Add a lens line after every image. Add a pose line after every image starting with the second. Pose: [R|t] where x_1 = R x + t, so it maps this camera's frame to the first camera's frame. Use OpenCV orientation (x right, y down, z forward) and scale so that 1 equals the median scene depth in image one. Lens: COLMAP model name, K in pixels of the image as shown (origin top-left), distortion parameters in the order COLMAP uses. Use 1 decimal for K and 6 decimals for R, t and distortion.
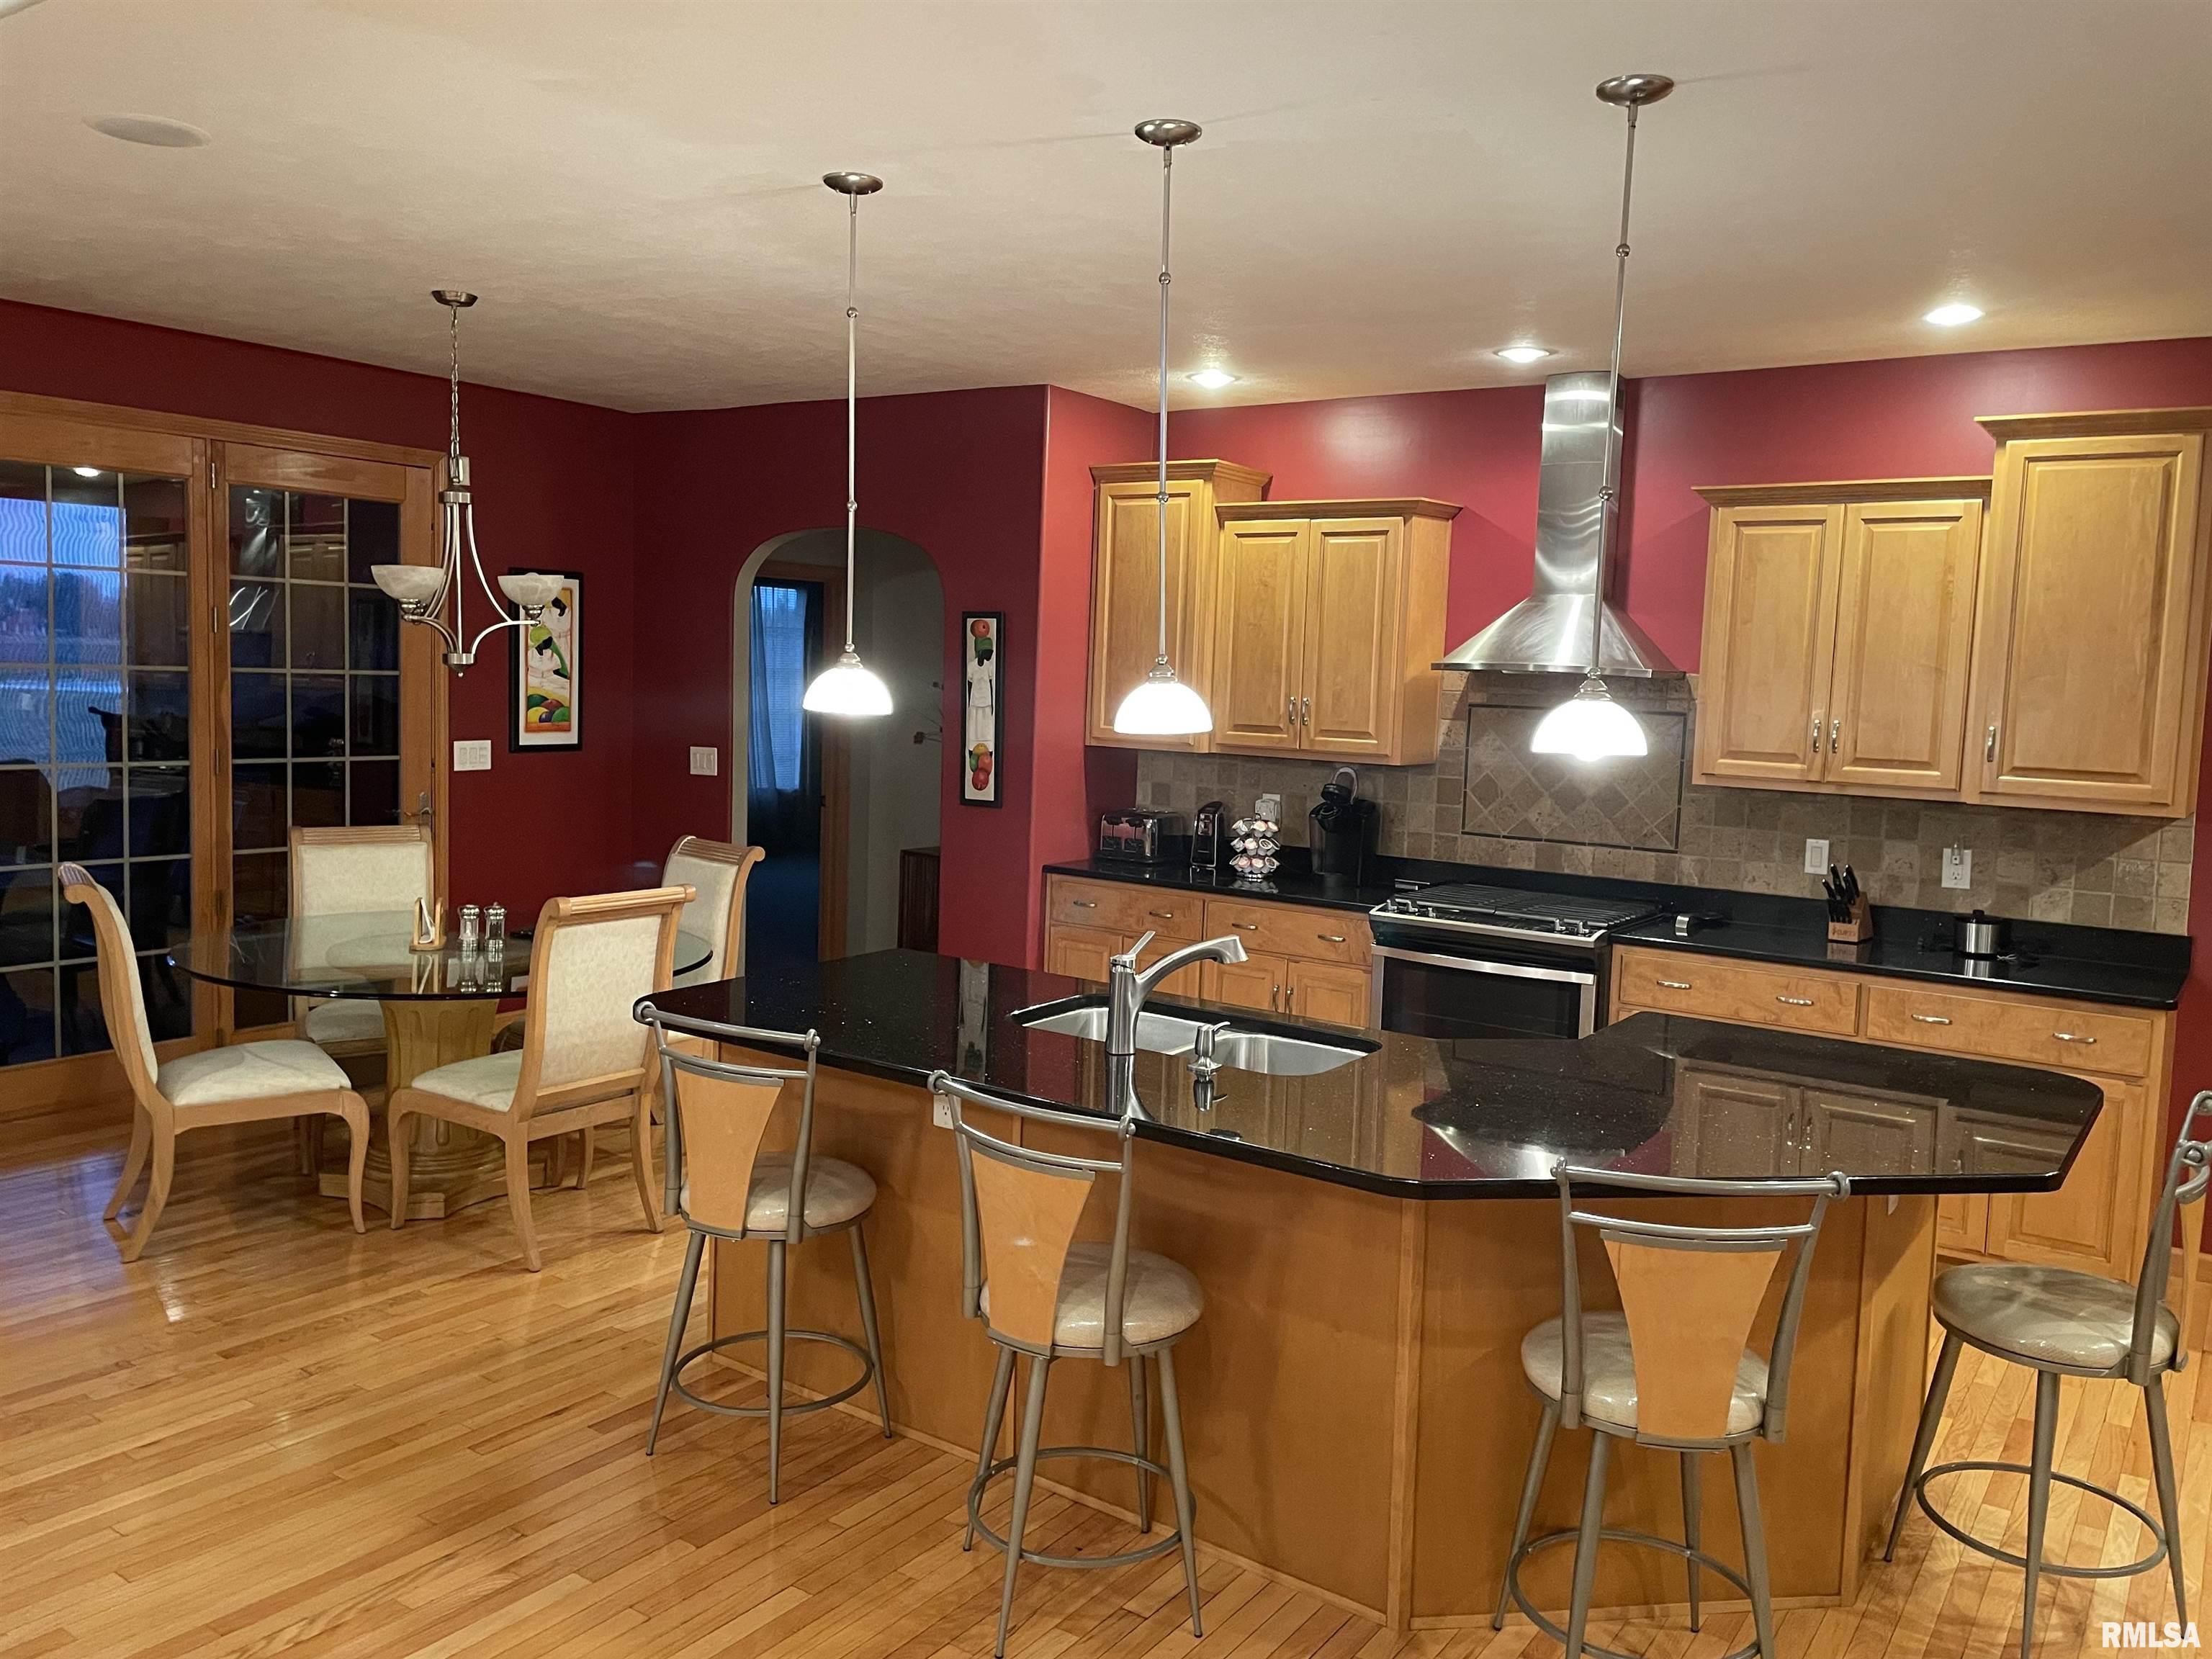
lens RADIAL K [[1703.2, 0, 1124.8], [0, 1703.2, 827.1], [0, 0, 1]] dist [0.047187, 0.001454]
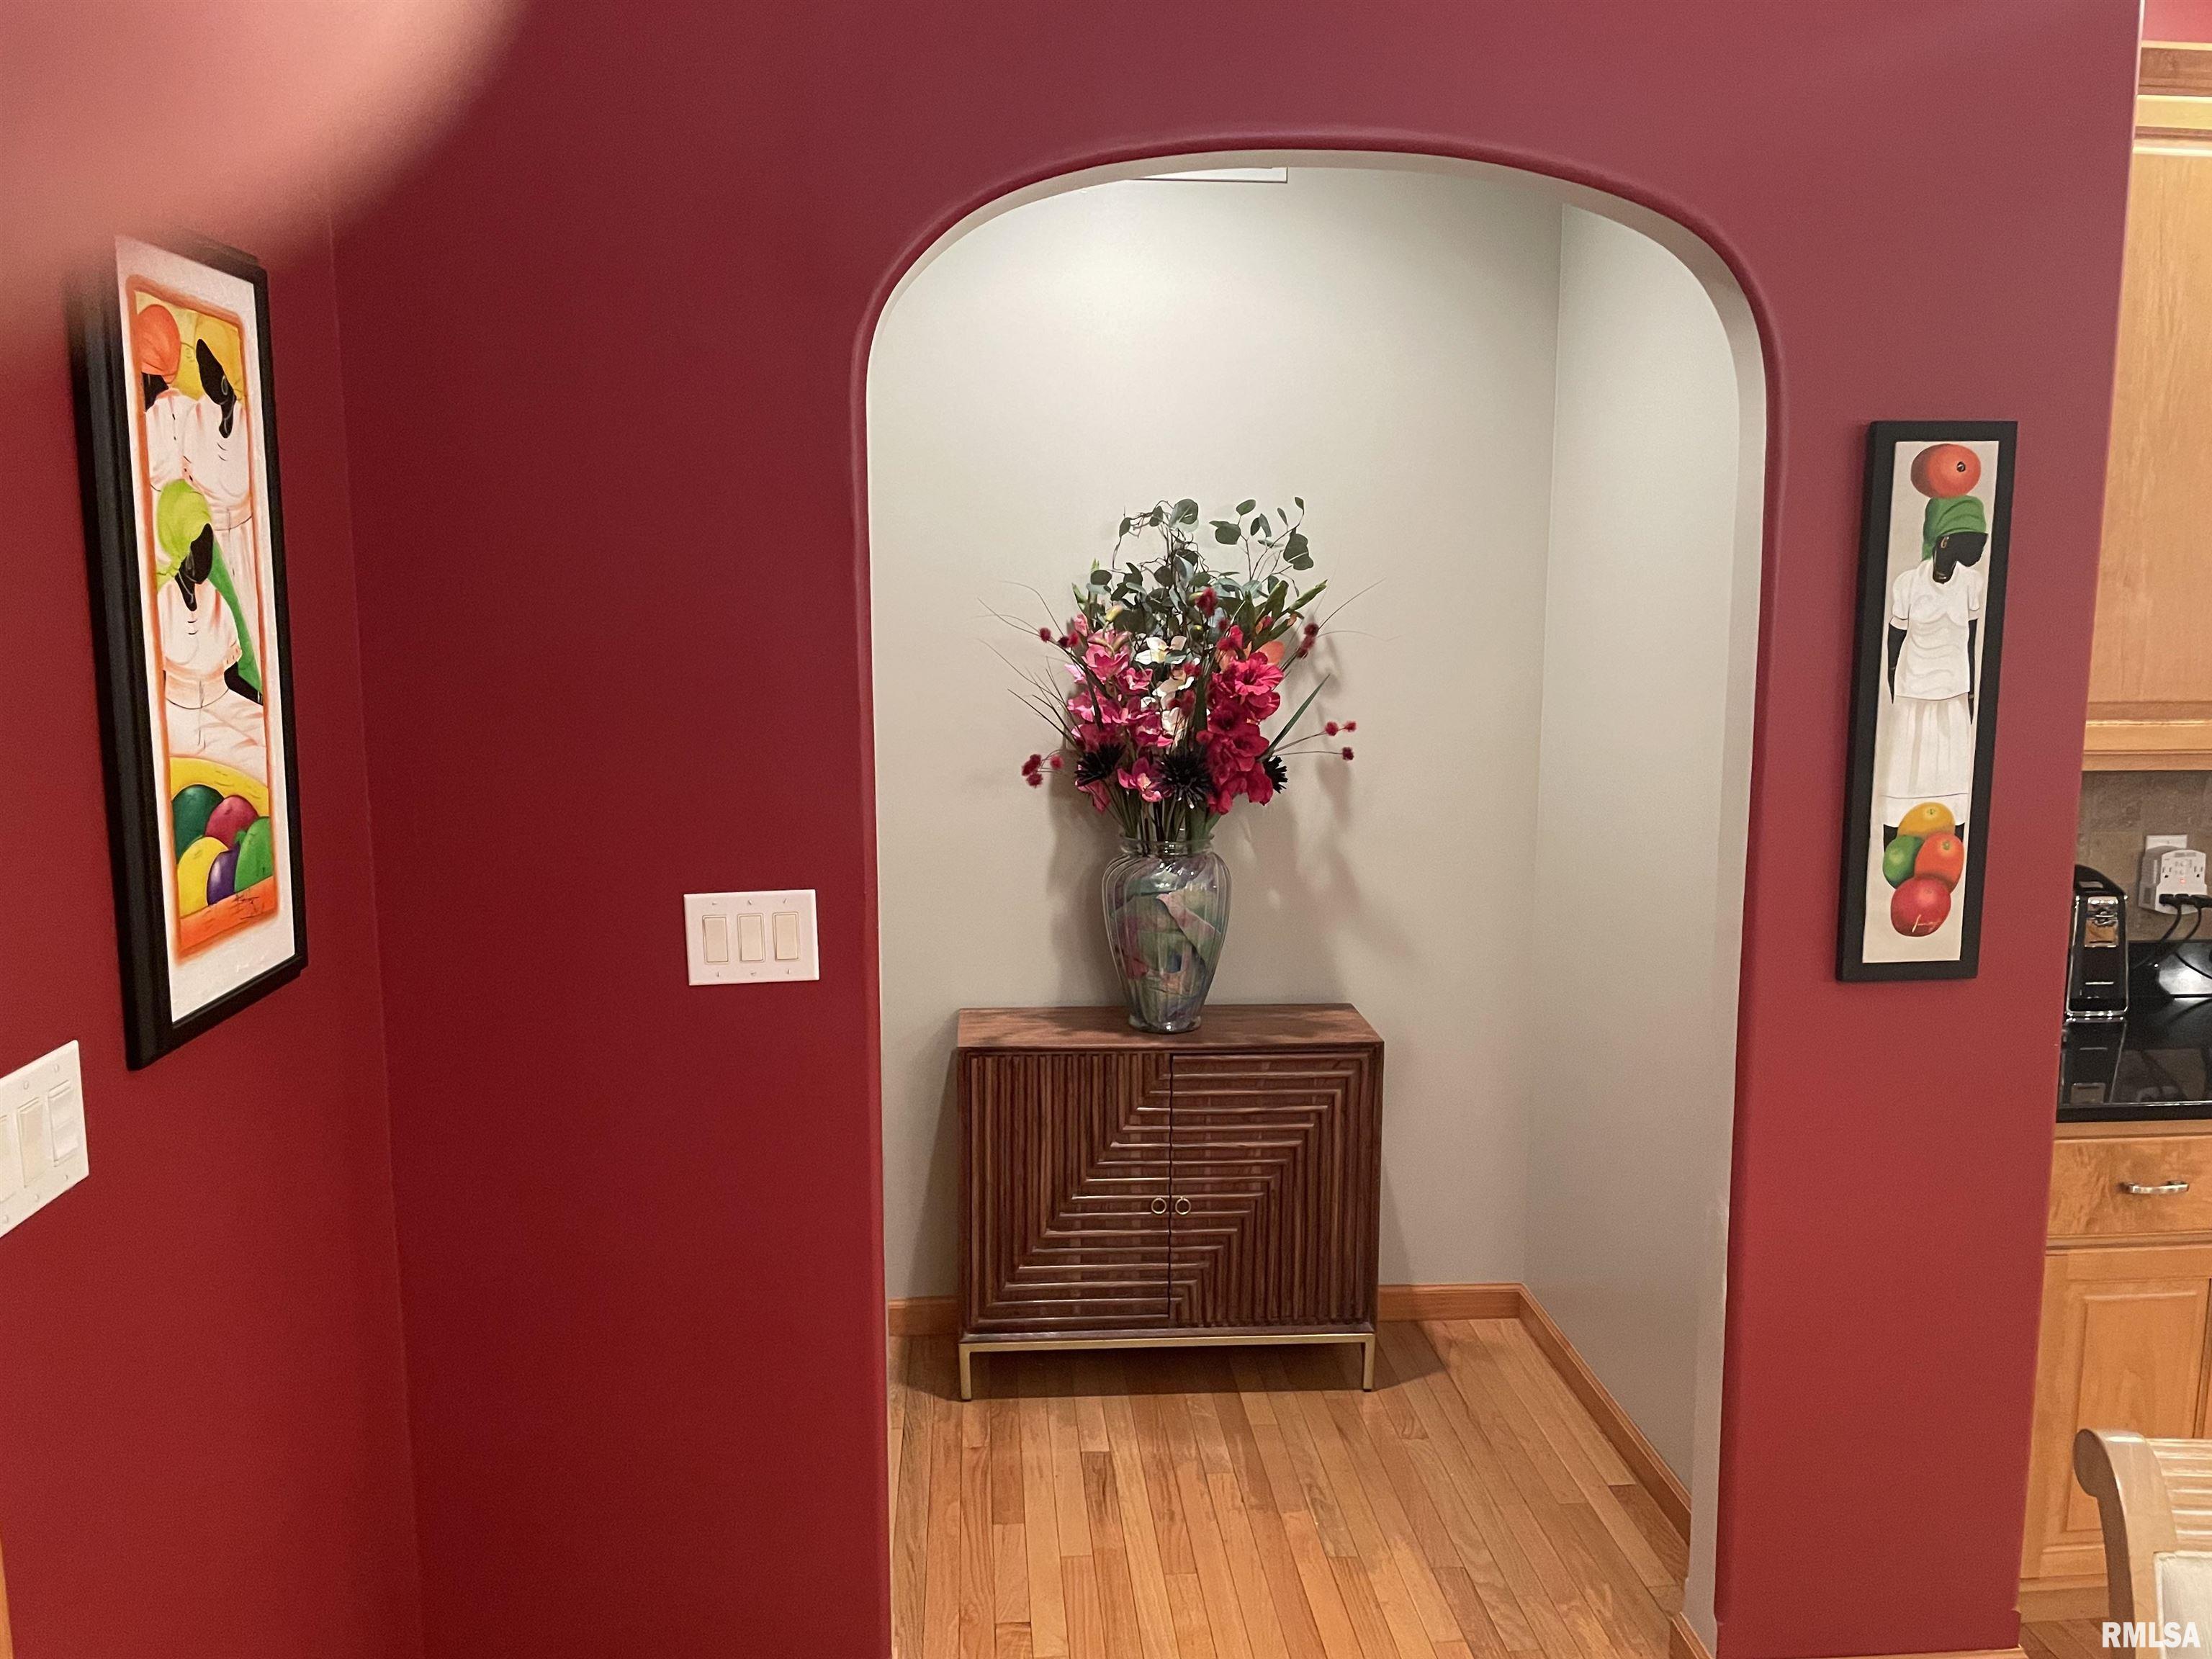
lens RADIAL K [[1703.2, 0, 1105.2], [0, 1703.2, 831.4], [0, 0, 1]] dist [0.047187, 0.001454]
pose [[0.772608, -0.127601, 0.621928, -0.332083], [0.085021, 0.991566, 0.097820, -0.070557], [-0.629164, -0.022700, 0.776941, 0.632523]]
